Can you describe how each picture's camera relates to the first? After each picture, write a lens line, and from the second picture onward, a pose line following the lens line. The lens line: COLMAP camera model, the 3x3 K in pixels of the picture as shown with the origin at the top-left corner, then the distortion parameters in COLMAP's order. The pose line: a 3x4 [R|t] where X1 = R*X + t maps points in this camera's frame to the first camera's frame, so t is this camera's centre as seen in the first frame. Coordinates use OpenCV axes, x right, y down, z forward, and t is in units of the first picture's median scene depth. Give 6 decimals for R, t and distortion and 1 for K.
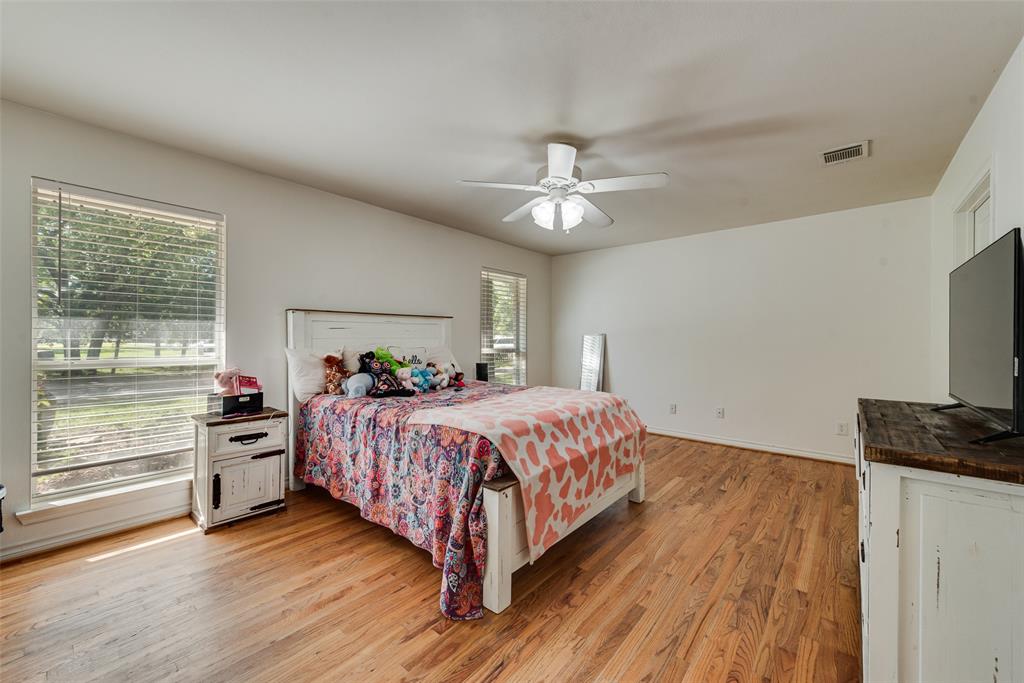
lens RADIAL K [[400.3, 0, 512.4], [0, 400.3, 342.7], [0, 0, 1]] dist [0.007419, -0.001147]
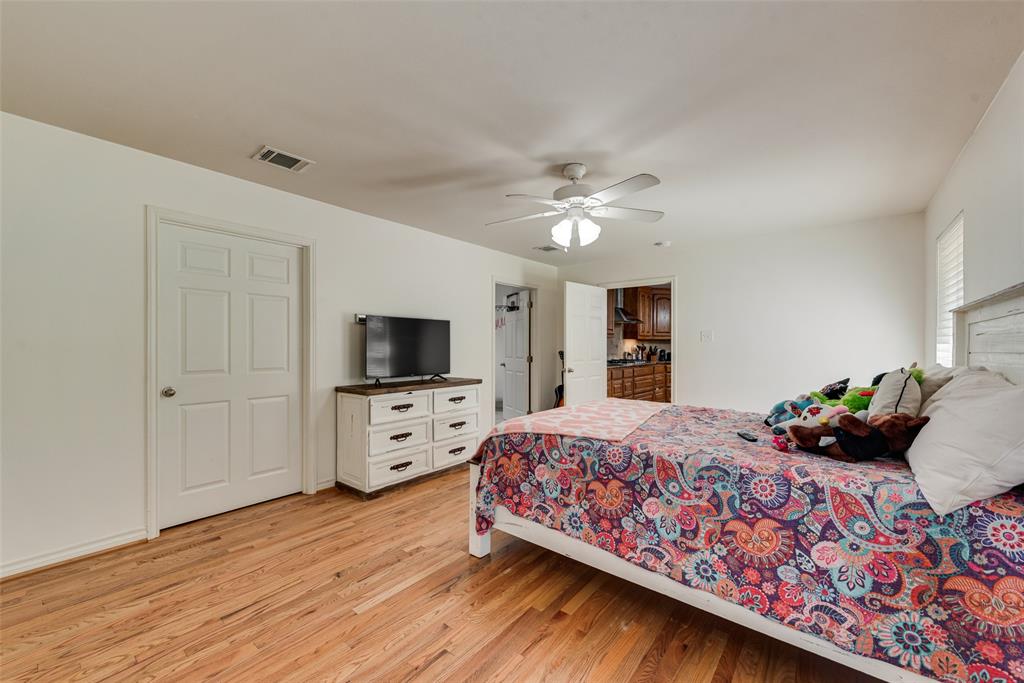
lens RADIAL K [[400.3, 0, 511.9], [0, 400.3, 346.2], [0, 0, 1]] dist [0.007419, -0.001147]
pose [[-0.999922, -0.003922, -0.011816, 0.238640], [-0.003910, 0.999992, -0.001024, -0.018959], [0.011820, -0.000978, -0.999930, 1.683939]]
